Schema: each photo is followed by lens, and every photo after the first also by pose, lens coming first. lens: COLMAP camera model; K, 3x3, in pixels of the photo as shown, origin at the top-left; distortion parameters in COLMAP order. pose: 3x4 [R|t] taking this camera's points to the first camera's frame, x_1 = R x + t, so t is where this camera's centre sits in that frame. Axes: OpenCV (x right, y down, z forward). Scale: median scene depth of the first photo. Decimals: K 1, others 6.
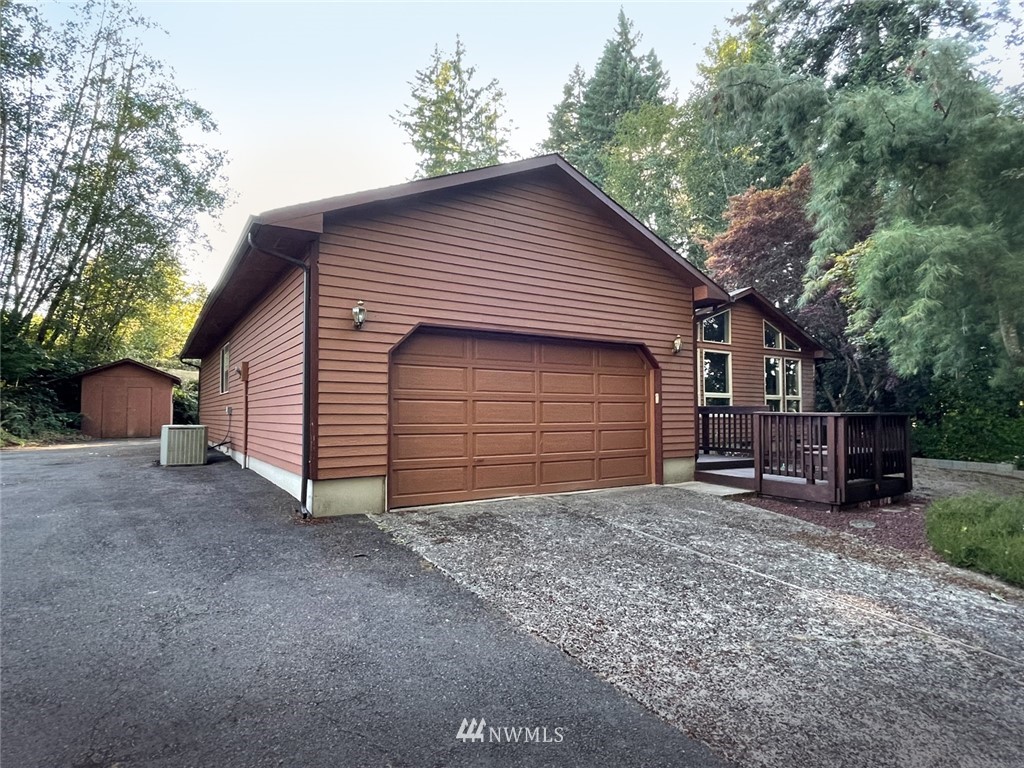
lens RADIAL K [[568.1, 0, 511.5], [0, 568.1, 384.0], [0, 0, 1]] dist [-0.006235, 0.002748]
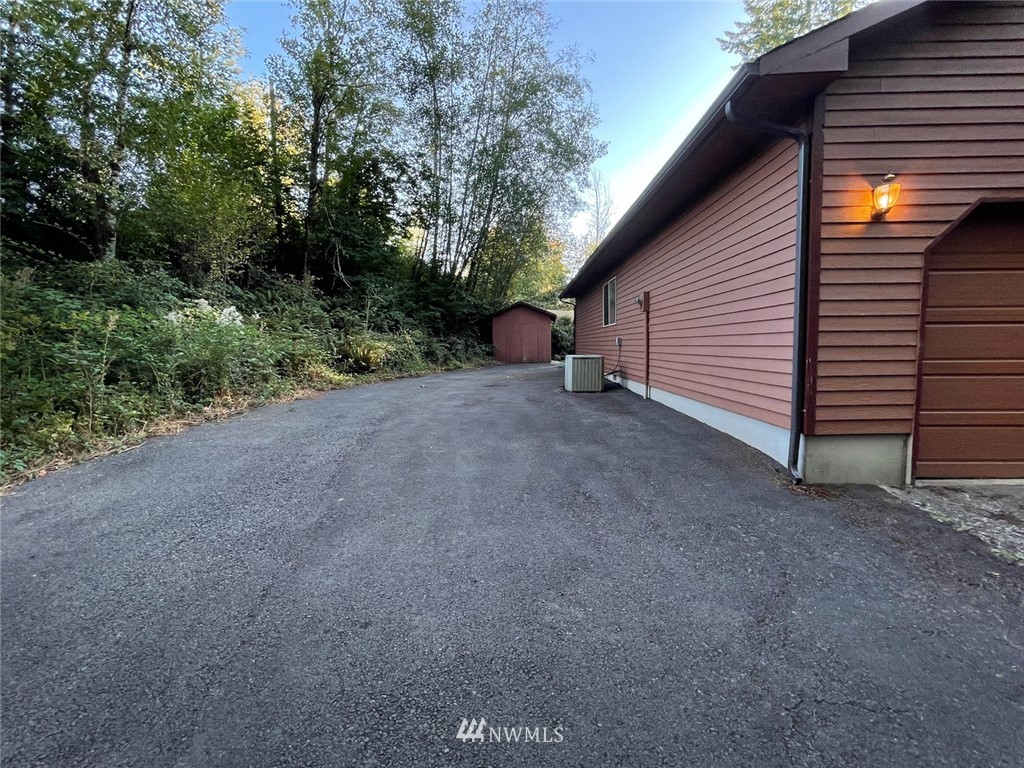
lens RADIAL K [[474.3, 0, 508.8], [0, 474.3, 387.9], [0, 0, 1]] dist [-0.002759, 0.000971]
pose [[0.829041, 0.043087, -0.557525, -0.229460], [0.039743, 0.989965, 0.135606, 0.005536], [0.557773, -0.134581, 0.819010, 0.194337]]
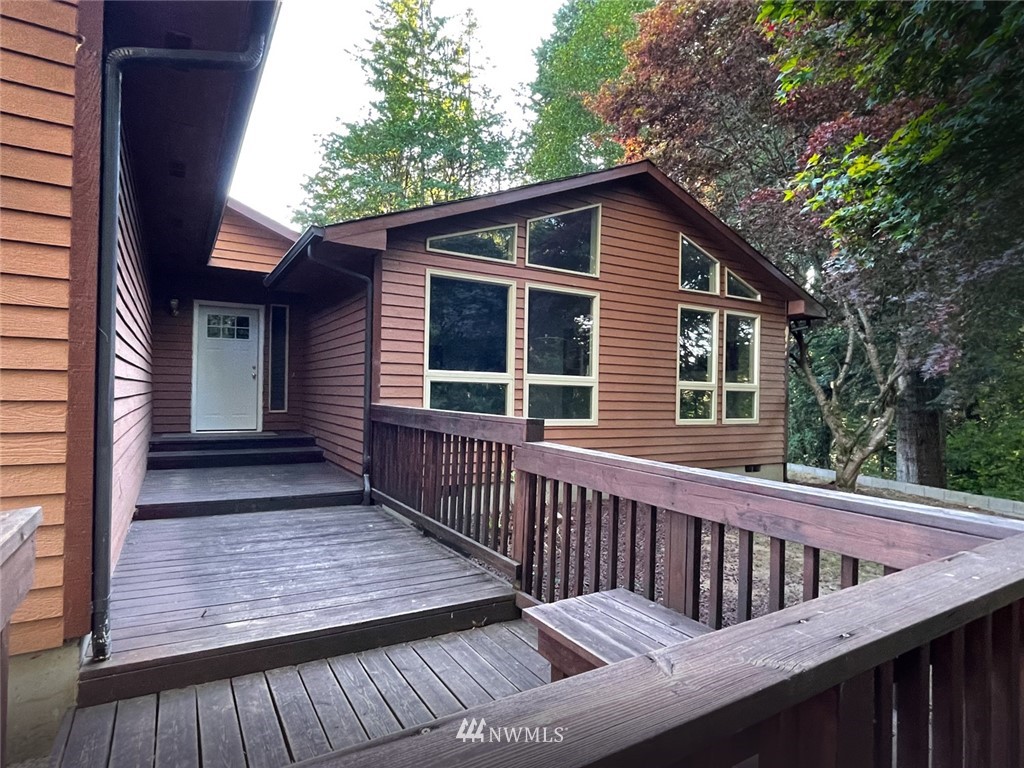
lens RADIAL K [[568.1, 0, 504.6], [0, 568.1, 390.1], [0, 0, 1]] dist [-0.006235, 0.002748]
pose [[0.999105, 0.018532, -0.038023, 0.574165], [-0.016592, 0.998575, 0.050720, 0.006907], [0.038909, -0.050044, 0.997989, 0.893942]]
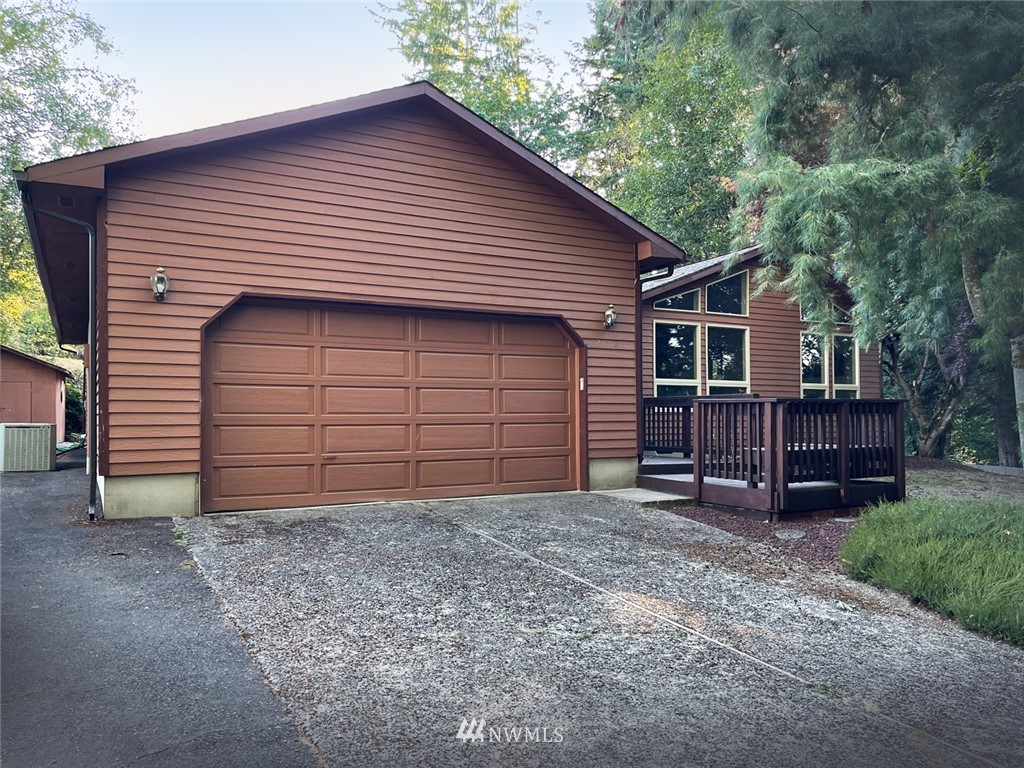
lens RADIAL K [[775.8, 0, 515.4], [0, 775.8, 401.3], [0, 0, 1]] dist [0.043308, -0.020938]
pose [[0.997989, -0.006833, -0.063017, 0.246589], [0.008691, 0.999534, 0.029260, 0.017666], [0.062788, -0.029749, 0.997583, -0.105256]]
